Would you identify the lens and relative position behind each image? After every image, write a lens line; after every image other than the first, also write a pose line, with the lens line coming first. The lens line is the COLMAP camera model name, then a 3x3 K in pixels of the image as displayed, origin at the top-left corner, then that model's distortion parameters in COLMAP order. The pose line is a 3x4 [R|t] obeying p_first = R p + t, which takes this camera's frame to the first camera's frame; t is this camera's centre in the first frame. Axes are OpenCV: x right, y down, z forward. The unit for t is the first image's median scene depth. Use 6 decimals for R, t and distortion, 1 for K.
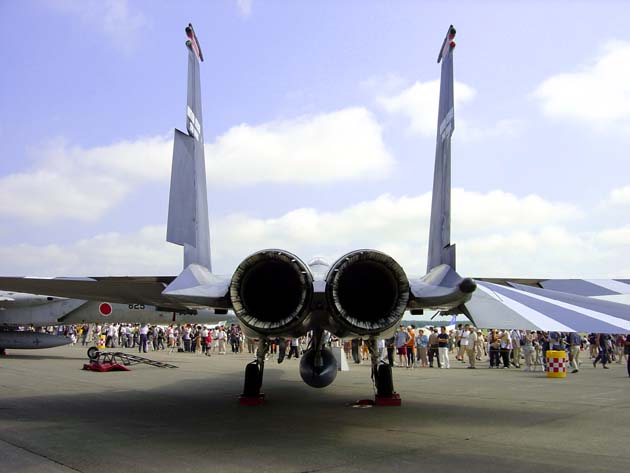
lens RADIAL K [[560.8, 0, 313.7], [0, 560.8, 238.2], [0, 0, 1]] dist [0.003731, 0.000015]
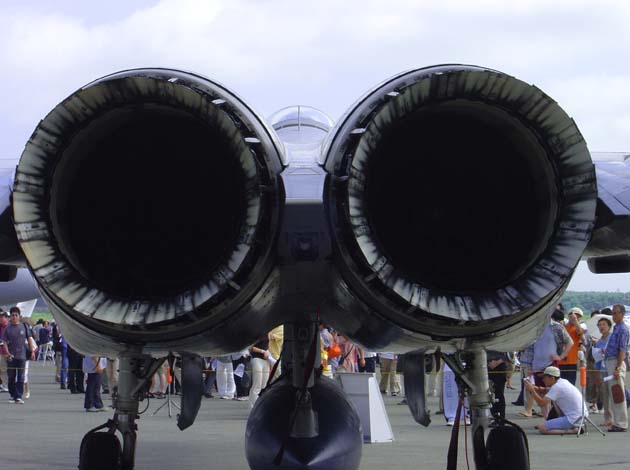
lens RADIAL K [[416.6, 0, 317.6], [0, 416.6, 232.8], [0, 0, 1]] dist [0.026682, -0.000093]
pose [[0.999257, -0.011644, 0.036752, 0.009004], [0.011105, 0.999828, 0.014829, 0.108637], [-0.036918, -0.014410, 0.999214, 0.768176]]
